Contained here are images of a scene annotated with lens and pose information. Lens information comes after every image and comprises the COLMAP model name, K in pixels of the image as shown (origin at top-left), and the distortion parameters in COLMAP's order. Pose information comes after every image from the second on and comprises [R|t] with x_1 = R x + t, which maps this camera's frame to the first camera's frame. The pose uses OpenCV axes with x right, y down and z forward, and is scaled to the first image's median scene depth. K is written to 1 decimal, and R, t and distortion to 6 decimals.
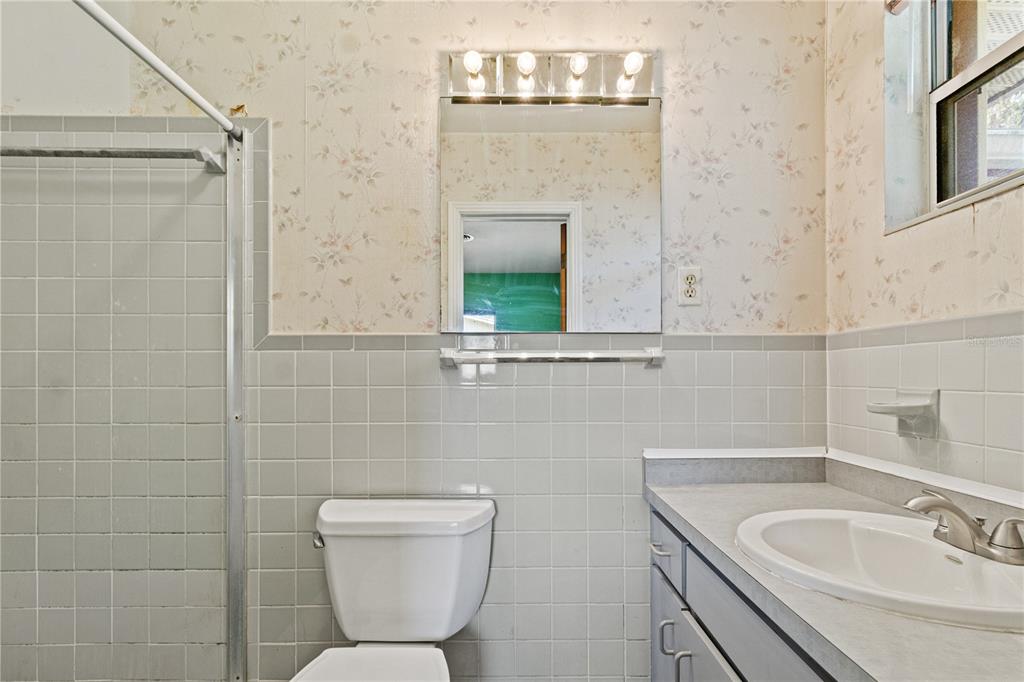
lens RADIAL K [[499.3, 0, 525.9], [0, 499.3, 379.9], [0, 0, 1]] dist [0.002966, 0.000624]
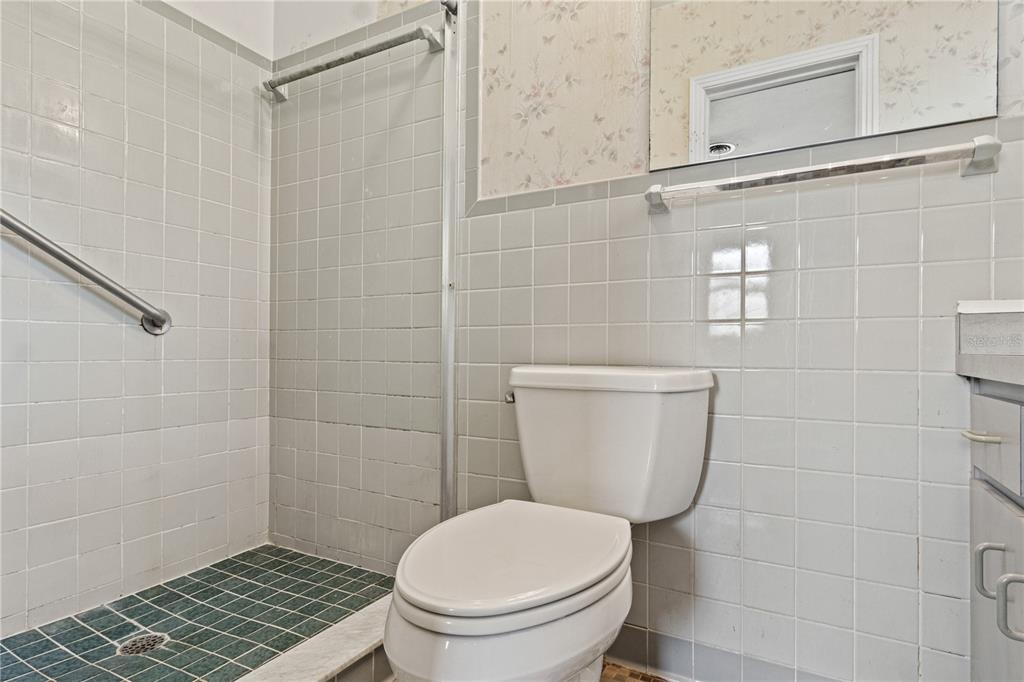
lens RADIAL K [[538.7, 0, 514.1], [0, 538.7, 350.3], [0, 0, 1]] dist [0.001442, 0.001030]
pose [[0.867875, 0.008086, -0.496717, 0.083021], [-0.011296, 0.999930, -0.003459, 0.210248], [0.496654, 0.008613, 0.867906, 0.108340]]
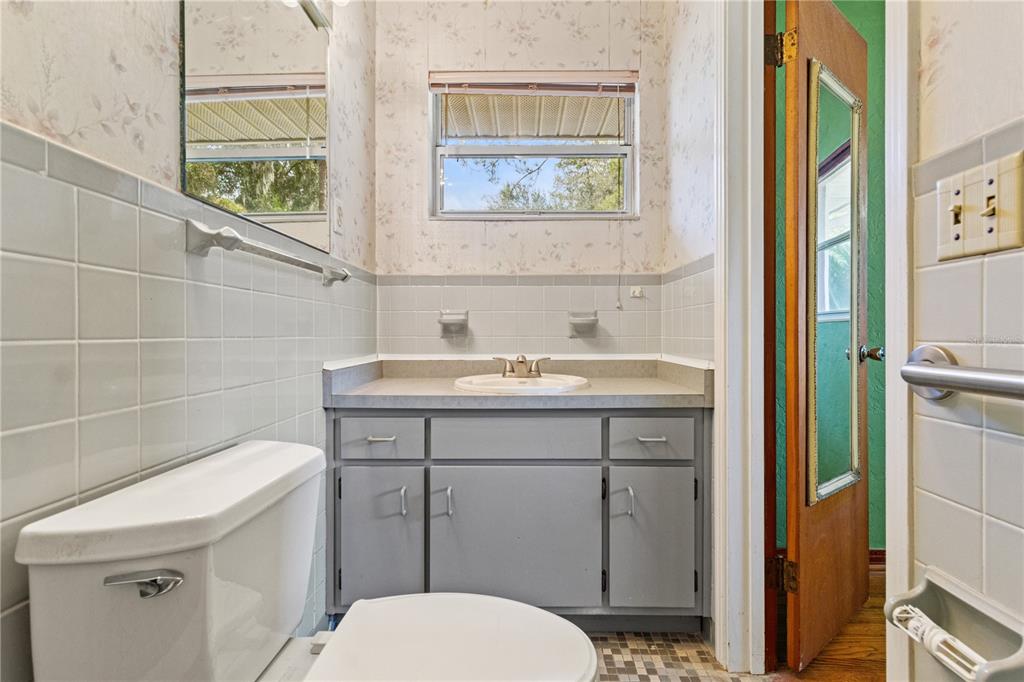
lens RADIAL K [[477.5, 0, 518.1], [0, 477.5, 344.1], [0, 0, 1]] dist [0.000410, 0.000434]
pose [[0.025117, -0.019952, 0.999485, -0.757556], [0.015189, 0.999693, 0.019575, 0.086888], [-0.999569, 0.014690, 0.025413, 0.575896]]
